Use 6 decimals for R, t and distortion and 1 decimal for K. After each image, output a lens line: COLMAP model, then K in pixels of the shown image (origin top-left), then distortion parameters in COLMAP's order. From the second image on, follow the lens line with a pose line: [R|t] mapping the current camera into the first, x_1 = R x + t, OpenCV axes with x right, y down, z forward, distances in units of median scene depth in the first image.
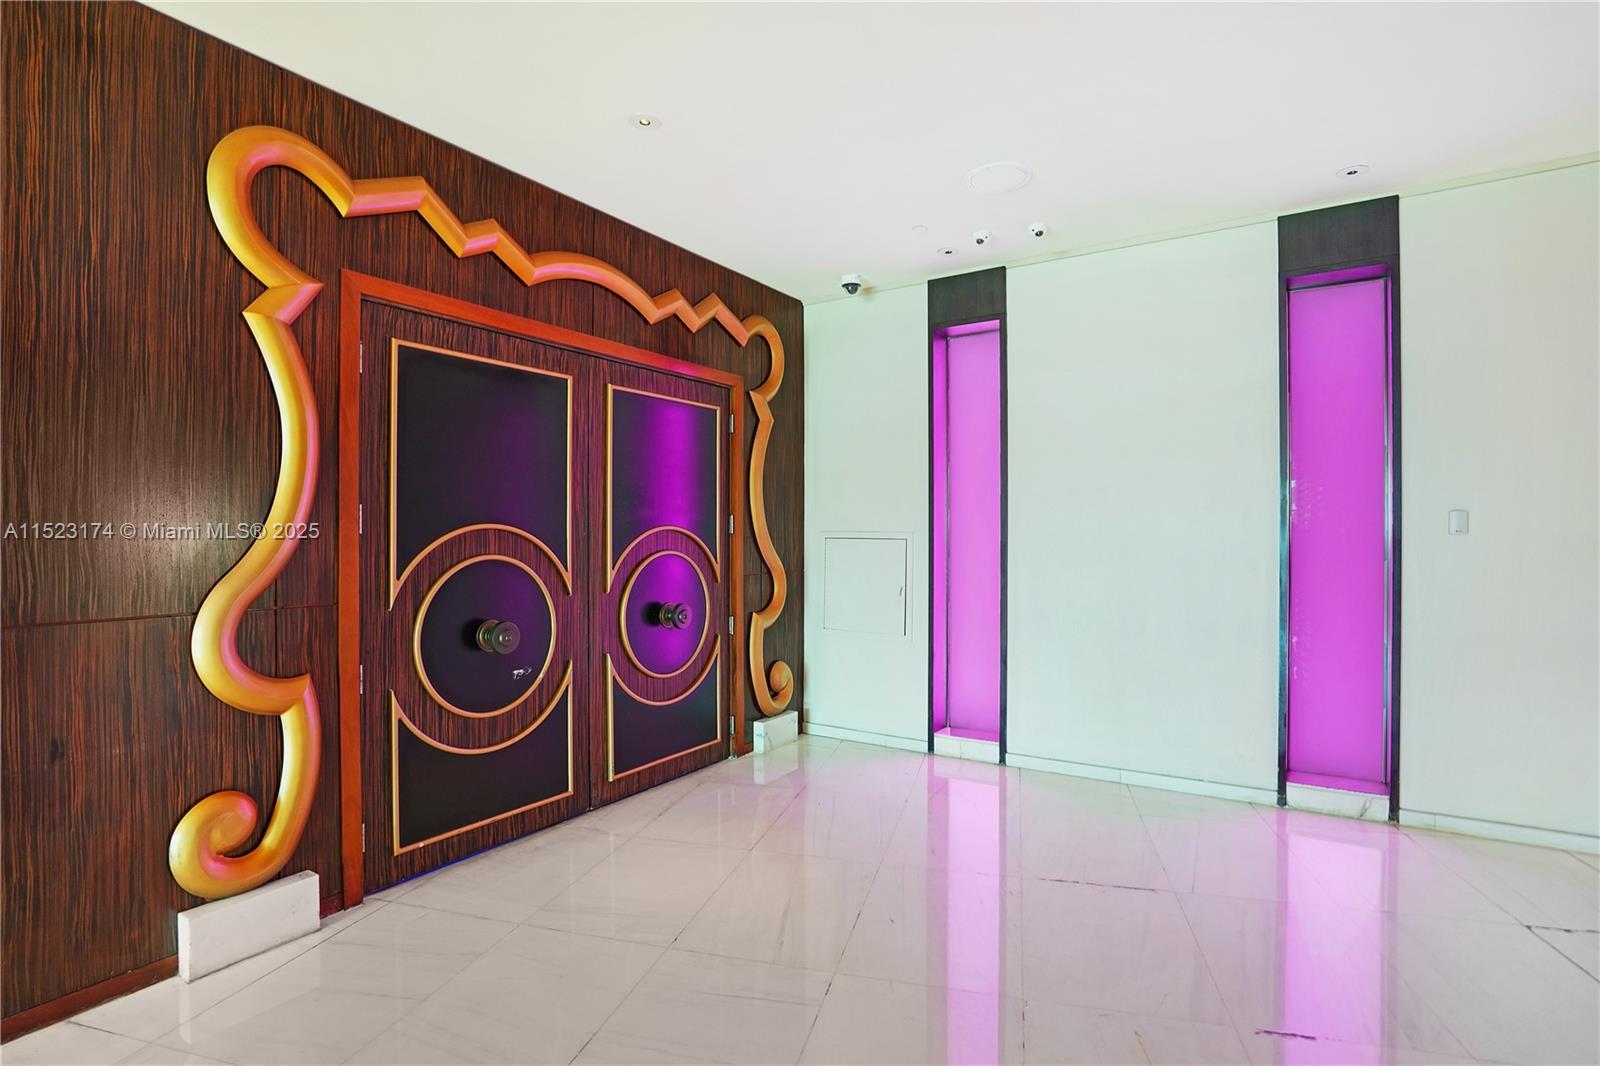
lens RADIAL K [[774.8, 0, 803.8], [0, 774.8, 537.7], [0, 0, 1]] dist [0.002557, 0.000550]
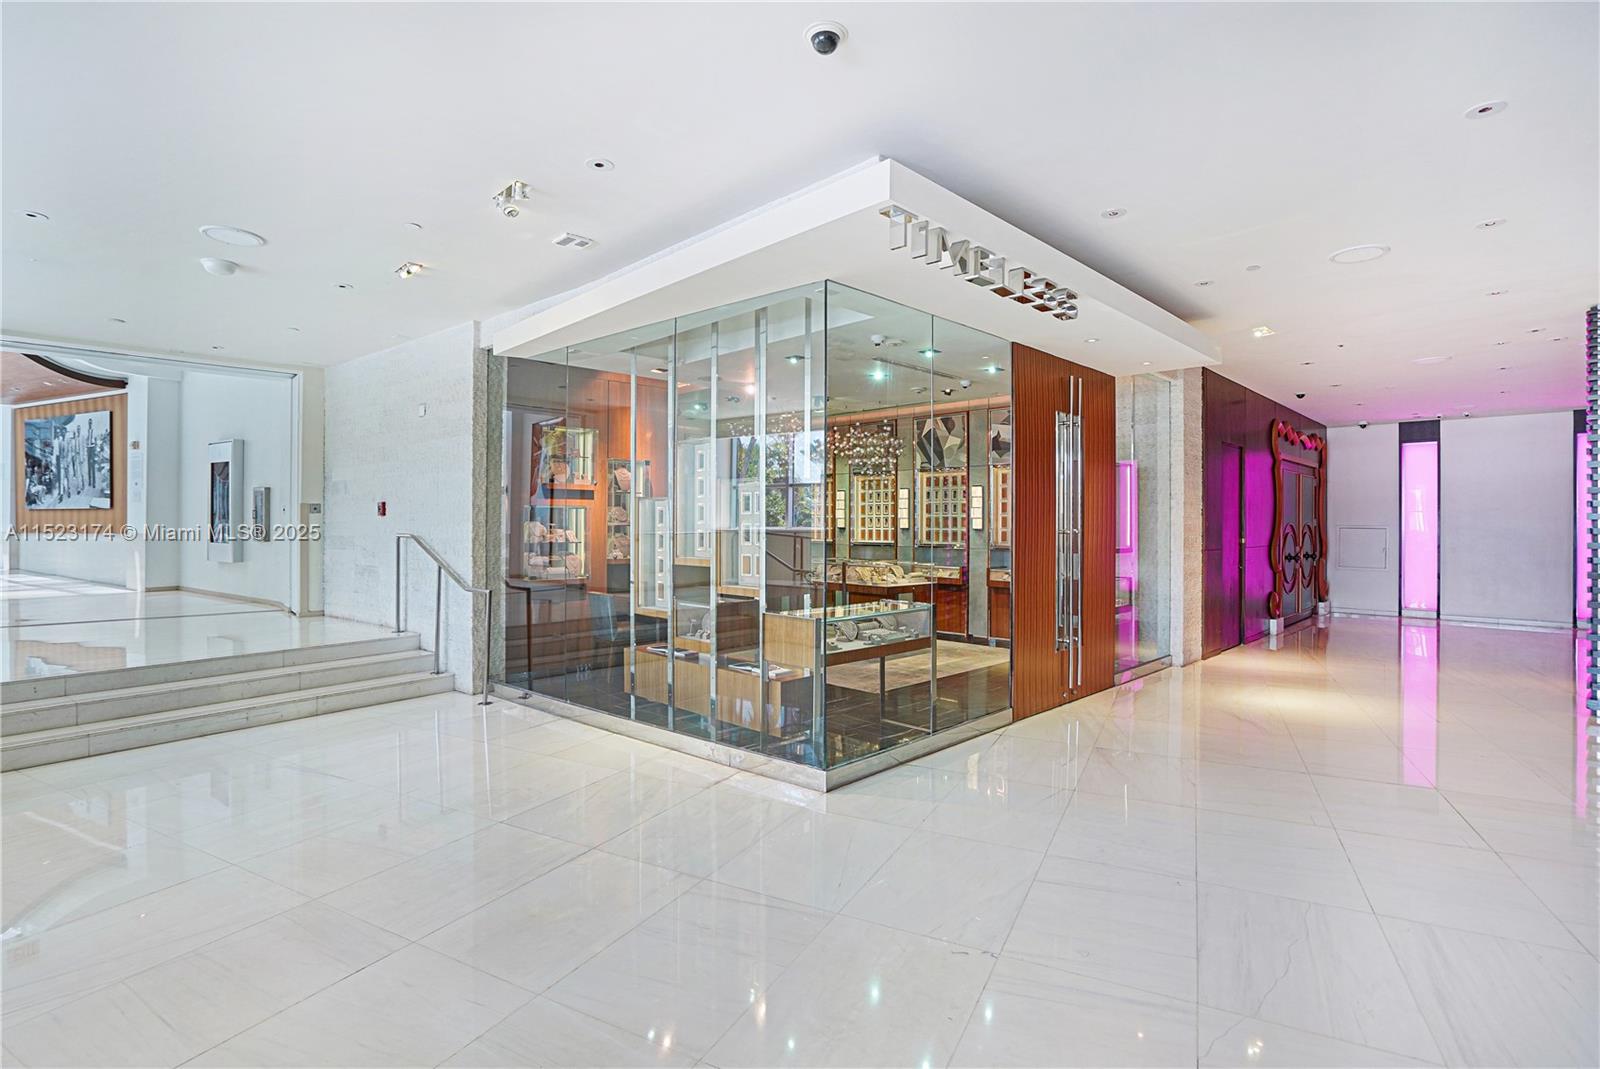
lens RADIAL K [[774.8, 0, 796.6], [0, 774.8, 523.3], [0, 0, 1]] dist [0.002557, 0.000550]
pose [[0.981762, 0.002800, -0.190094, -1.283593], [-0.002310, 0.999993, 0.002799, -0.019872], [0.190100, -0.002309, 0.981762, -1.822555]]
